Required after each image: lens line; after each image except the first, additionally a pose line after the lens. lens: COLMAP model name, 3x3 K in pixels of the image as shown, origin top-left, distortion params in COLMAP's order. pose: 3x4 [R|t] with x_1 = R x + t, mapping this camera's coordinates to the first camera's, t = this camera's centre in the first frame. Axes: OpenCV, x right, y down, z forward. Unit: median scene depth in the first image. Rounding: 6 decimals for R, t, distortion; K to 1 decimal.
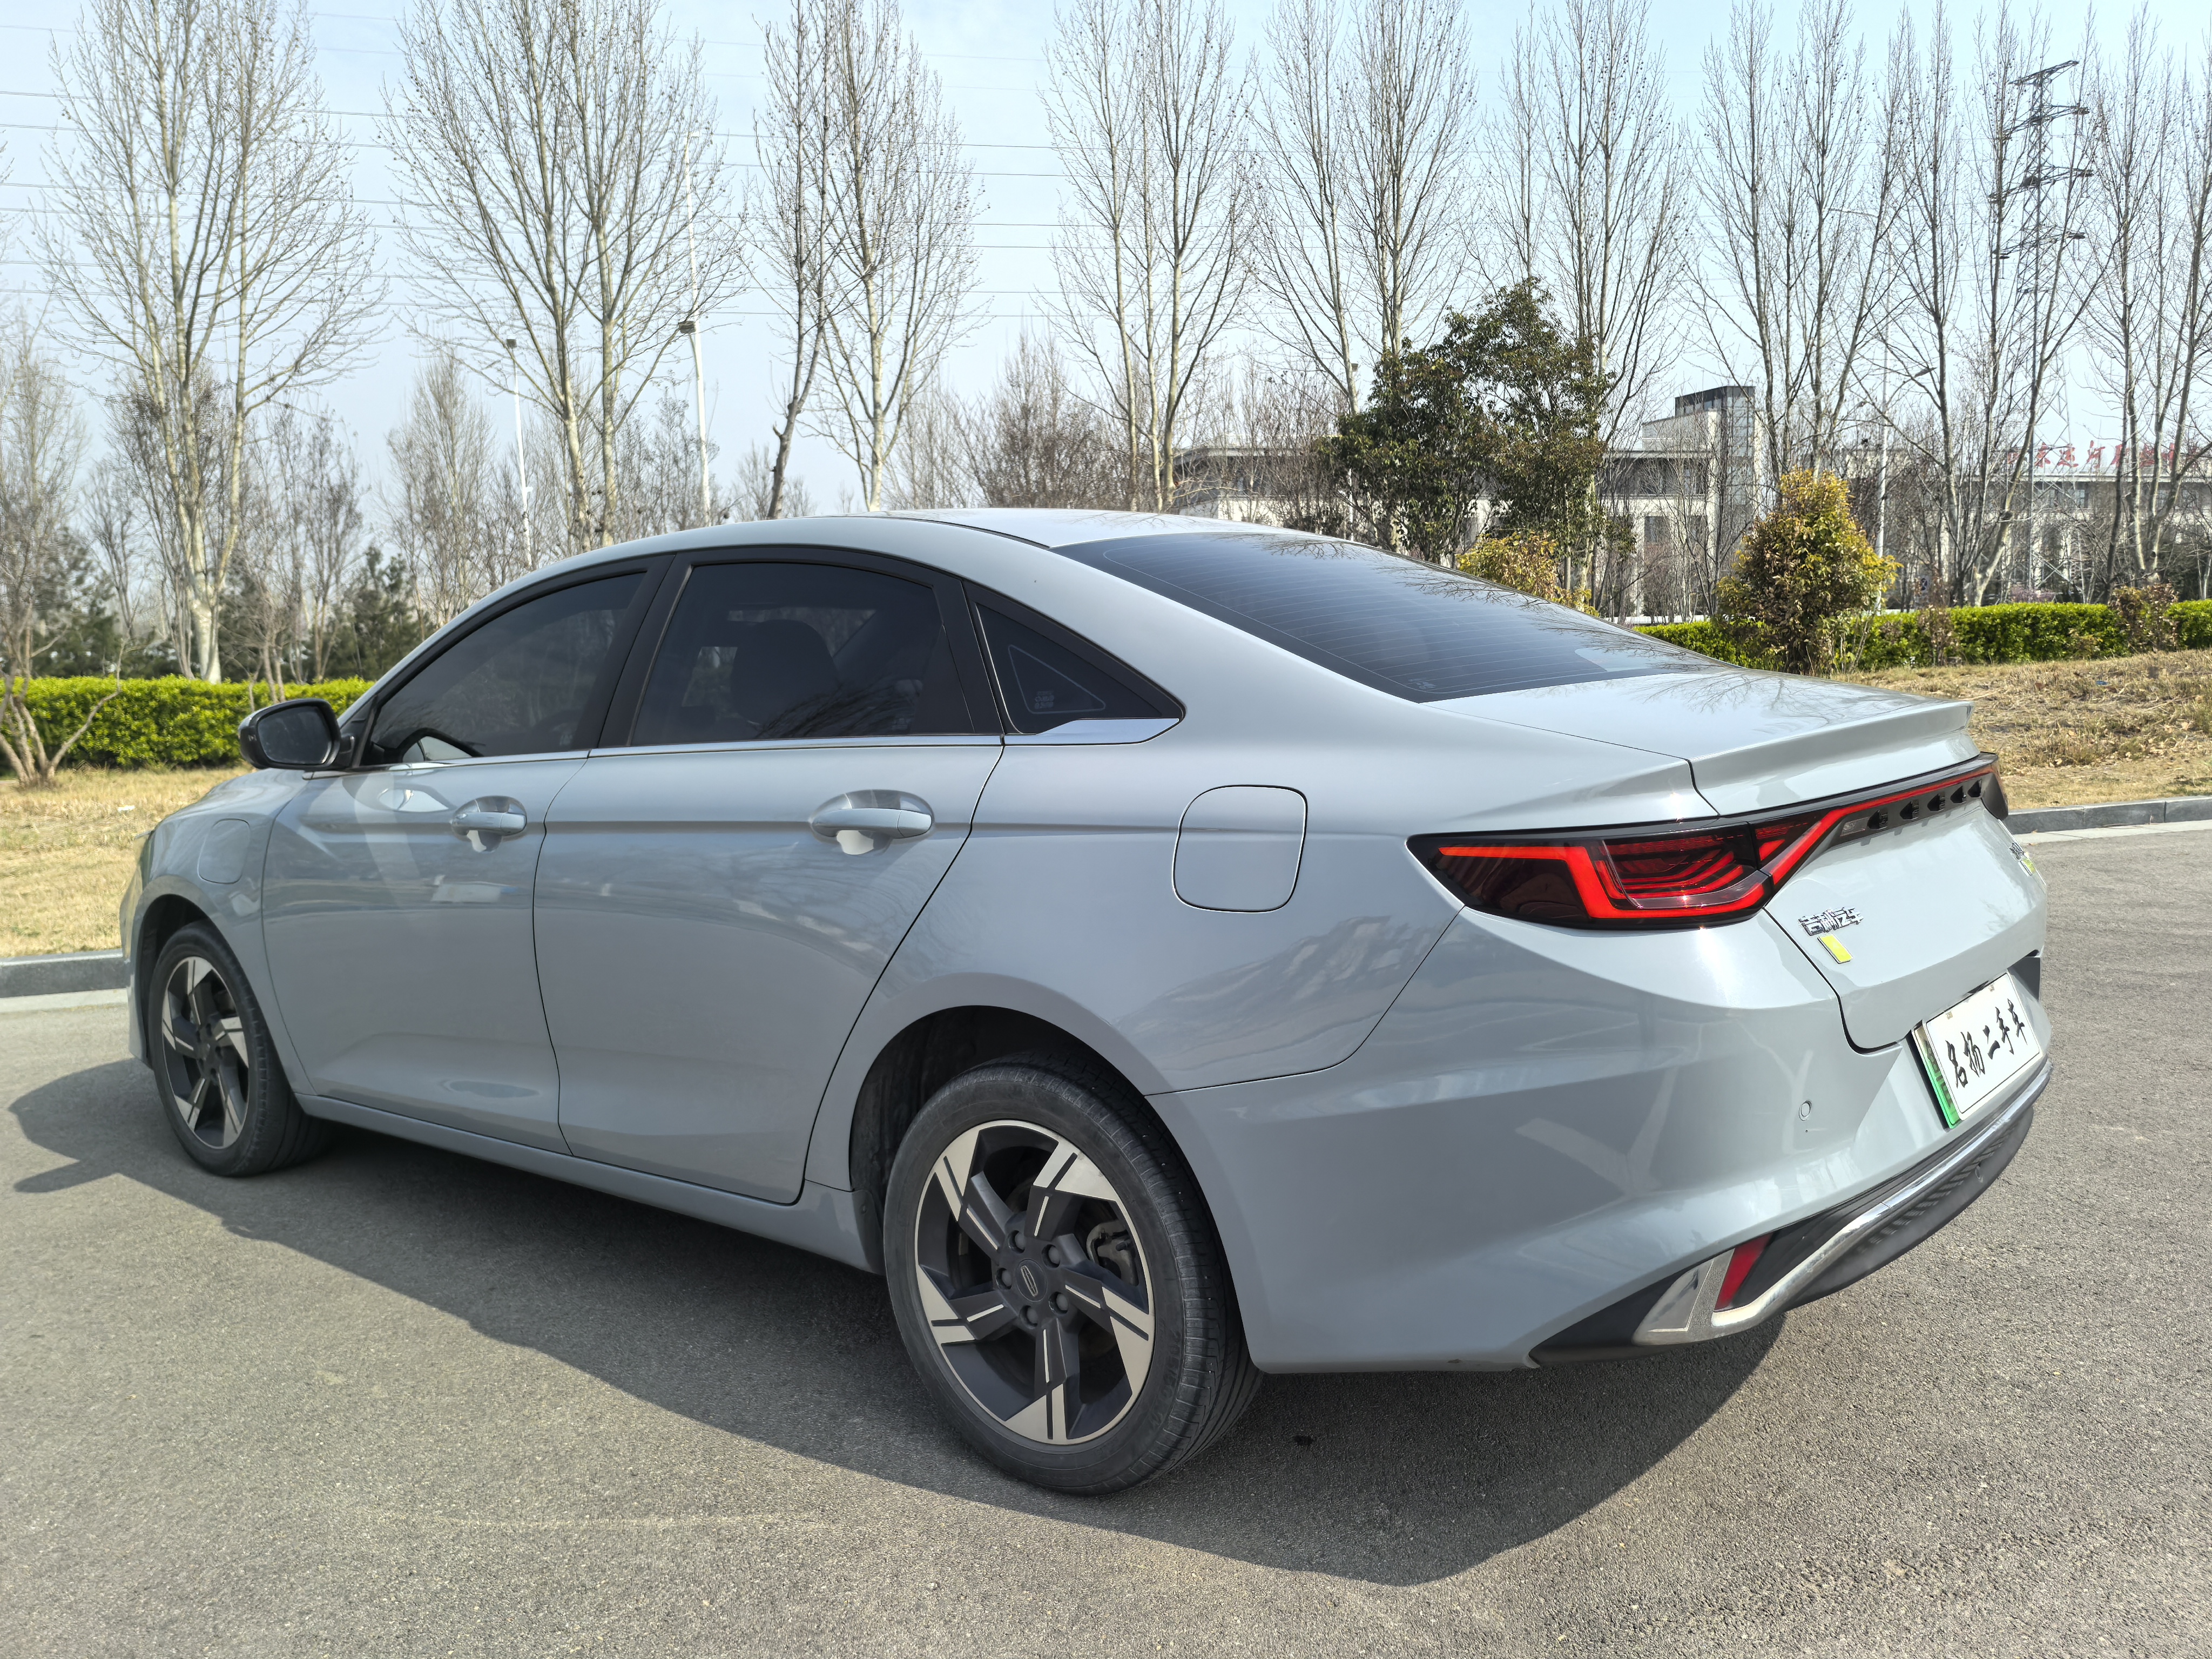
lens RADIAL K [[1757.4, 0, 1121.8], [0, 1757.4, 865.2], [0, 0, 1]] dist [0.080341, -0.115944]
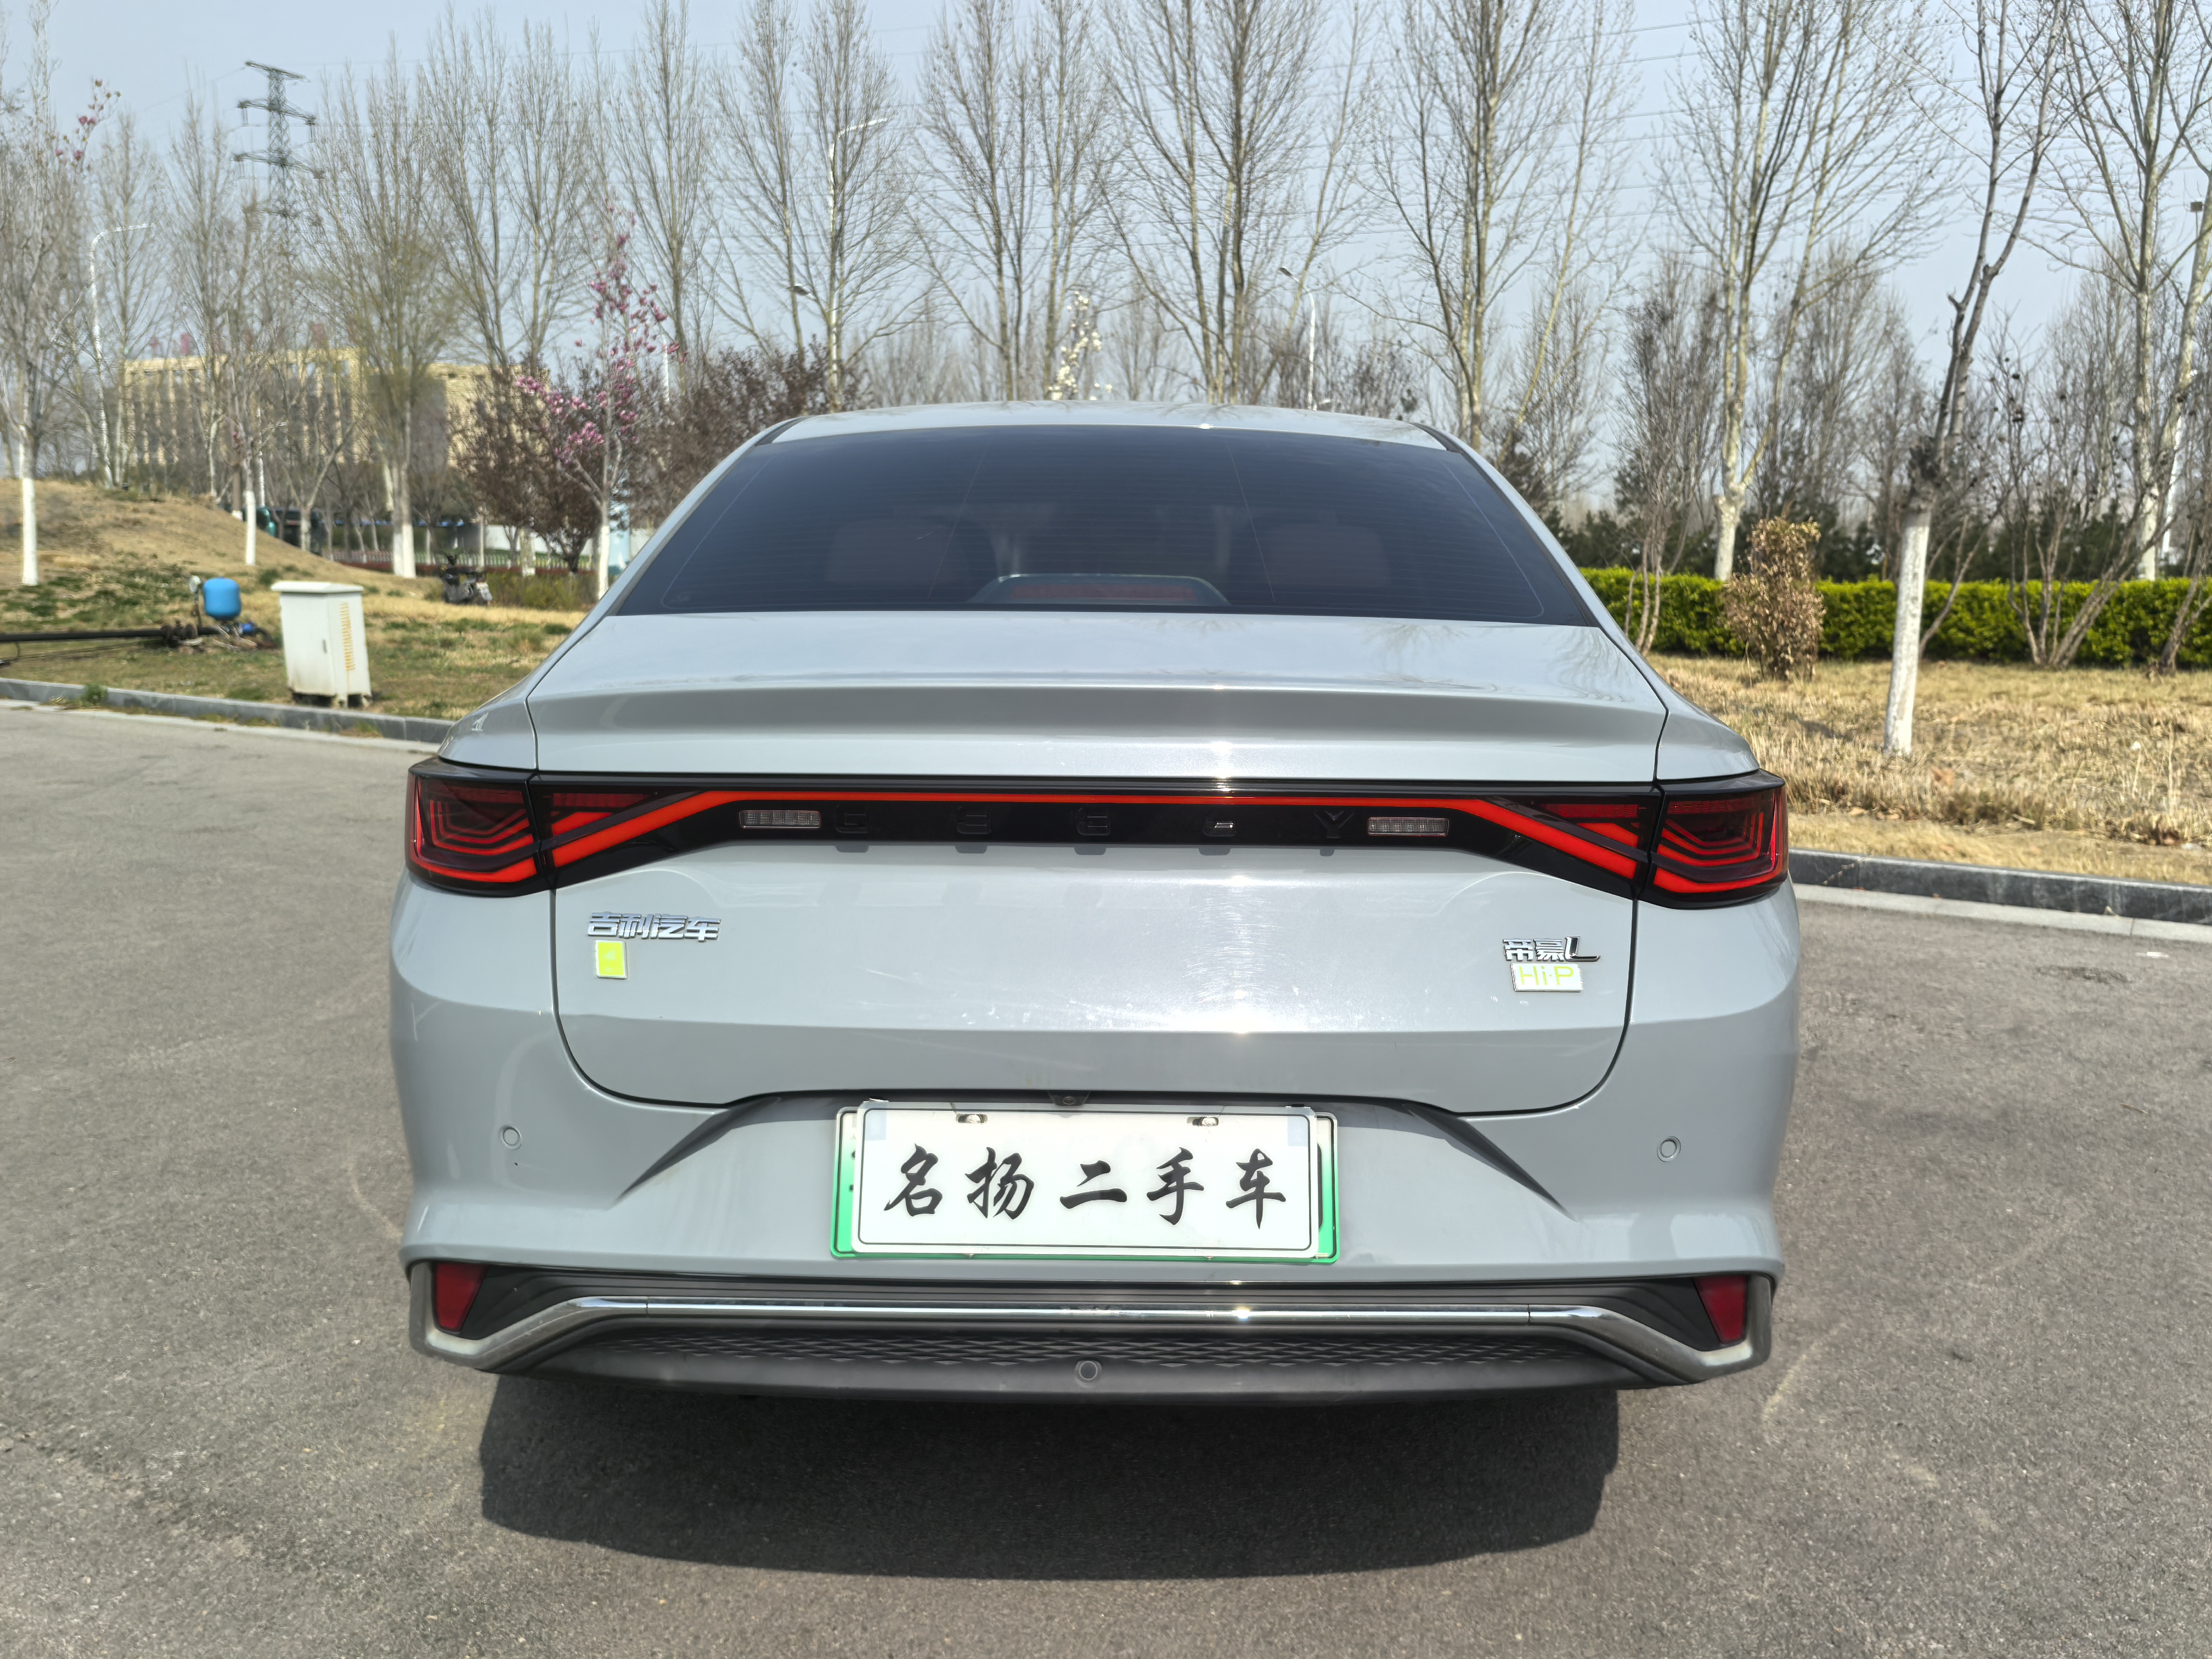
lens RADIAL K [[1757.4, 0, 1121.8], [0, 1757.4, 865.2], [0, 0, 1]] dist [0.080341, -0.115944]
pose [[0.628218, 0.168555, -0.759560, 0.872713], [-0.125113, 0.985432, 0.115200, -0.086520], [0.767912, 0.022660, 0.640154, 0.520566]]
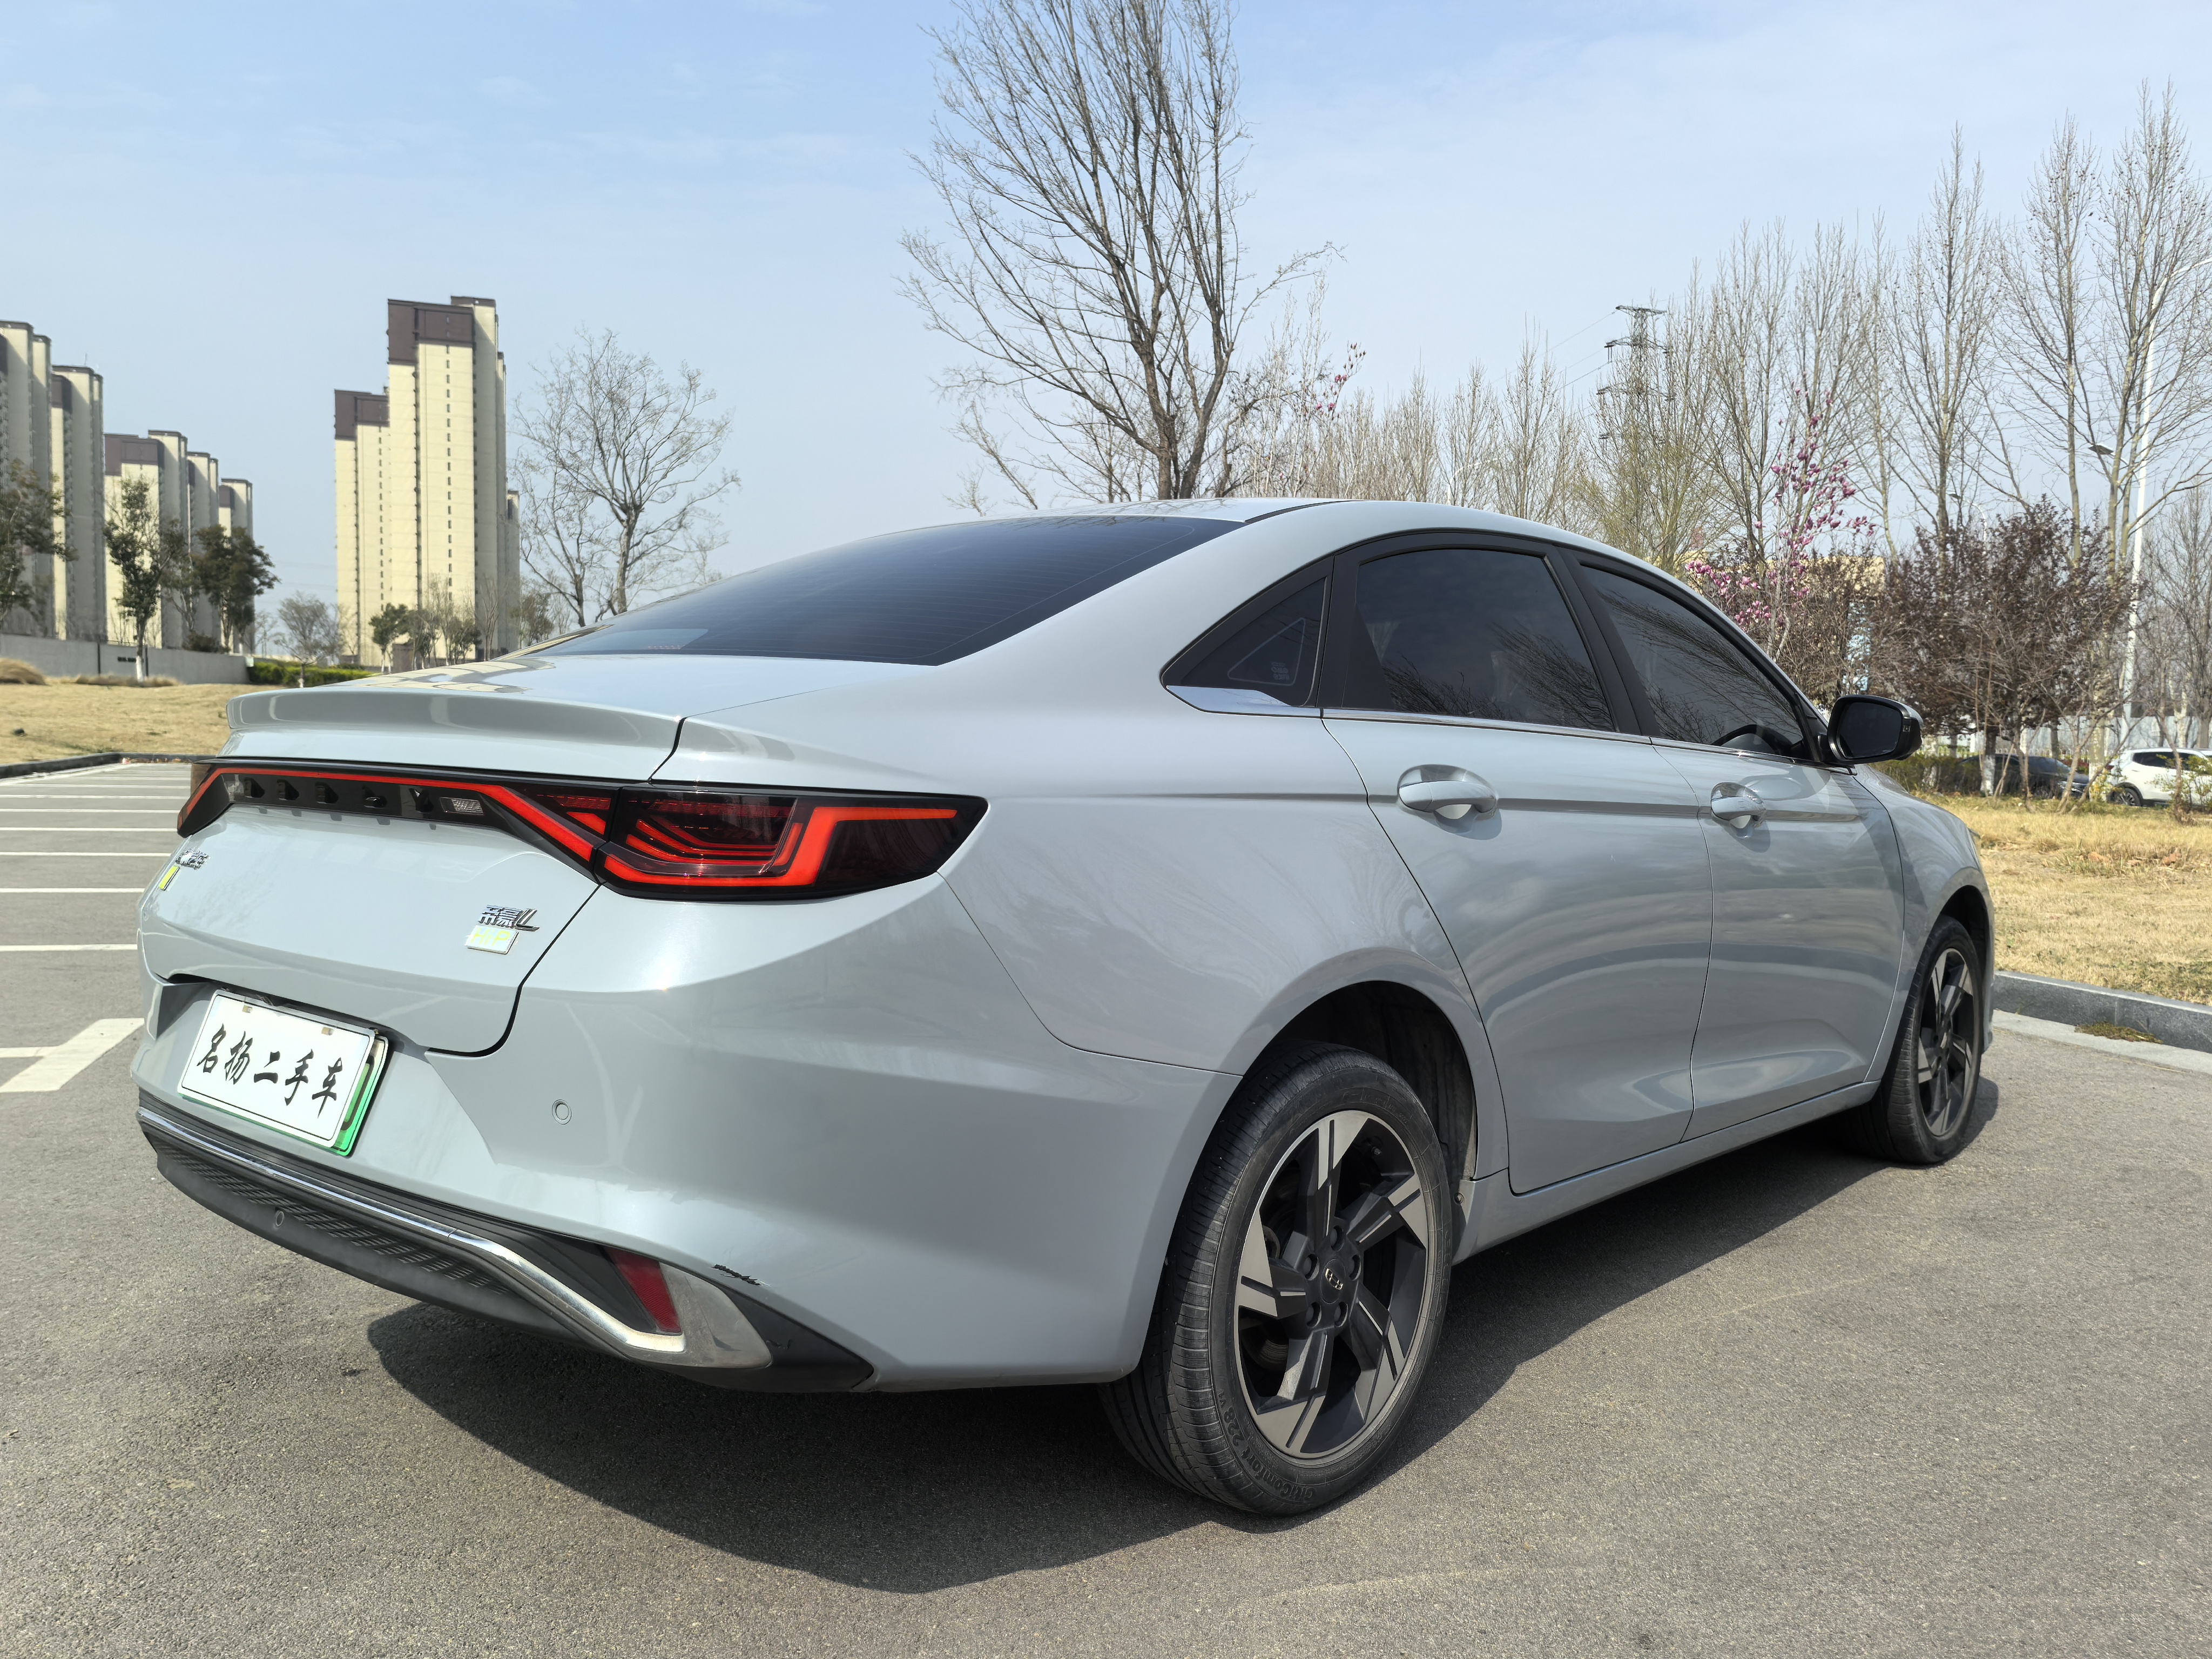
lens RADIAL K [[1757.4, 0, 1121.8], [0, 1757.4, 865.2], [0, 0, 1]] dist [0.080341, -0.115944]
pose [[-0.048527, 0.103238, -0.993472, 1.177488], [-0.136624, 0.984609, 0.108991, -0.133296], [0.989434, 0.141021, -0.033676, 1.274234]]
